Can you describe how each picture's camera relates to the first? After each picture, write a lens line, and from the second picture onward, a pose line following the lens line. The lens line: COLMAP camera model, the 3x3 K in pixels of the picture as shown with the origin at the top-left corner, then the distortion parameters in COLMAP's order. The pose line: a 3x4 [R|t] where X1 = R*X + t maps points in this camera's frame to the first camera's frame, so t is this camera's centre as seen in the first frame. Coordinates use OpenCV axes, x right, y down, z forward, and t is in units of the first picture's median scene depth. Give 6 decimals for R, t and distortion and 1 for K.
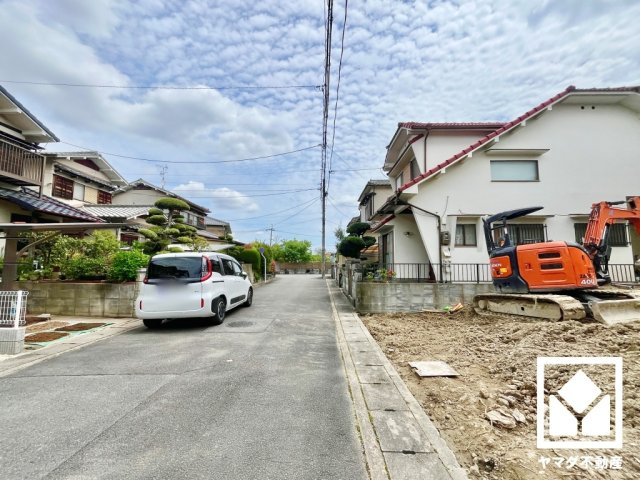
lens RADIAL K [[266.2, 0, 317.9], [0, 266.2, 239.8], [0, 0, 1]] dist [-0.002580, -0.000235]
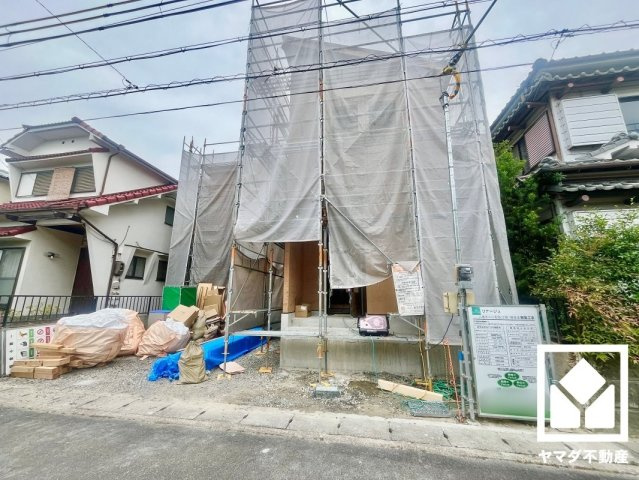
lens RADIAL K [[259.7, 0, 318.0], [0, 259.7, 239.8], [0, 0, 1]] dist [-0.002535, -0.000478]
pose [[0.163144, 0.208164, 0.964392, -0.350249], [-0.094852, 0.976269, -0.194682, 0.007535], [-0.982032, -0.059713, 0.179018, 0.162706]]
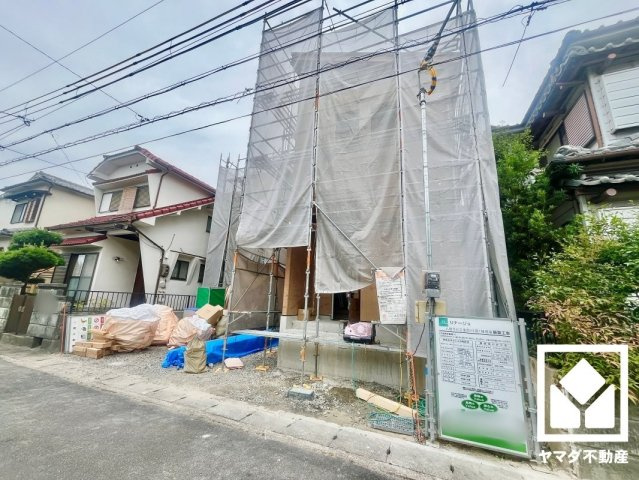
lens RADIAL K [[259.7, 0, 318.0], [0, 259.7, 239.8], [0, 0, 1]] dist [-0.002535, -0.000478]
pose [[0.368643, 0.225726, 0.901748, -0.321442], [-0.128811, 0.973115, -0.190931, -0.007614], [-0.920603, -0.045769, 0.387808, 0.001267]]
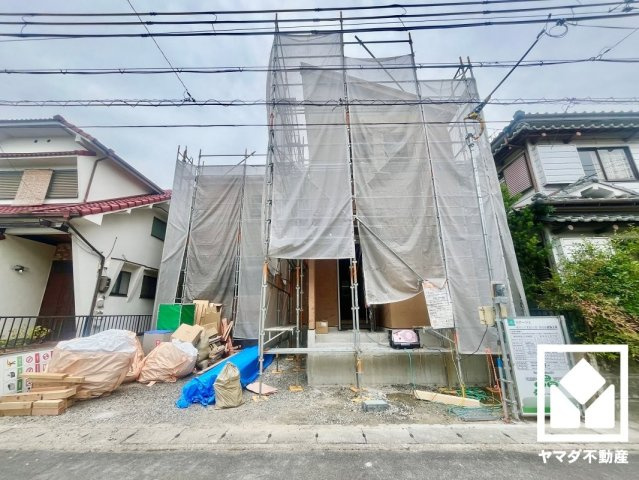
lens RADIAL K [[259.7, 0, 318.0], [0, 259.7, 239.8], [0, 0, 1]] dist [-0.002535, -0.000478]
pose [[0.003696, 0.266844, 0.963733, -0.391646], [-0.080941, 0.960657, -0.265682, 0.024194], [-0.996712, -0.077024, 0.025149, 0.346281]]
